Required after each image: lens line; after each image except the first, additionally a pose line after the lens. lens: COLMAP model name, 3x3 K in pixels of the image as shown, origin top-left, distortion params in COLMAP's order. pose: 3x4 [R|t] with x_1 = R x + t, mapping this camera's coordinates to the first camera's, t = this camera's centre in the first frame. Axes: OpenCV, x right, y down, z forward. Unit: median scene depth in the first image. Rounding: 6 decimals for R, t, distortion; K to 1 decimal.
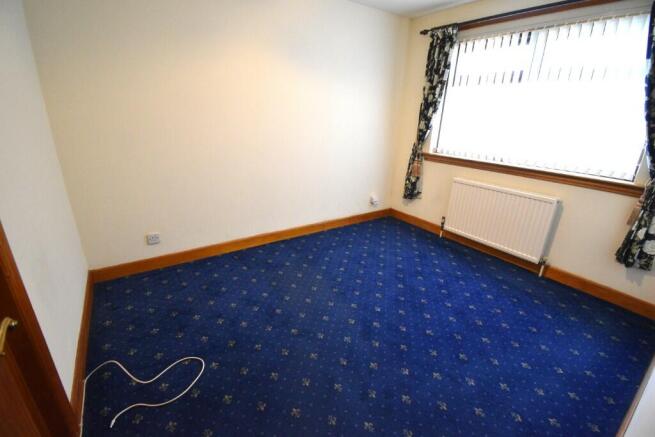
lens RADIAL K [[287.8, 0, 327.5], [0, 287.8, 218.5], [0, 0, 1]] dist [0.002472, -0.016842]
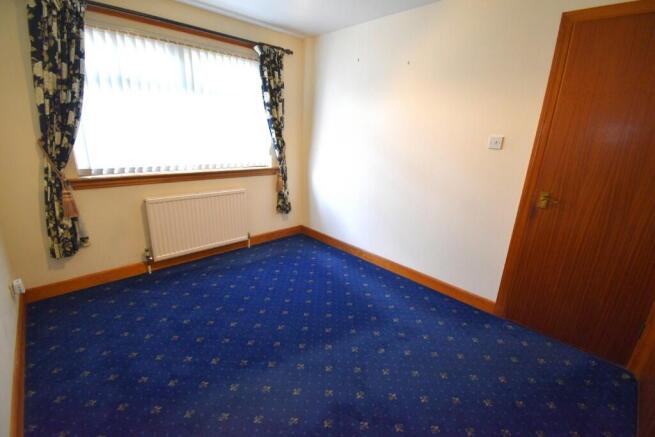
lens RADIAL K [[287.8, 0, 327.5], [0, 287.8, 218.5], [0, 0, 1]] dist [0.002472, -0.016842]
pose [[-0.161049, -0.309543, 0.937148, -0.431775], [0.296246, 0.890596, 0.345076, -0.223539], [-0.941436, 0.333200, -0.051728, 0.576974]]
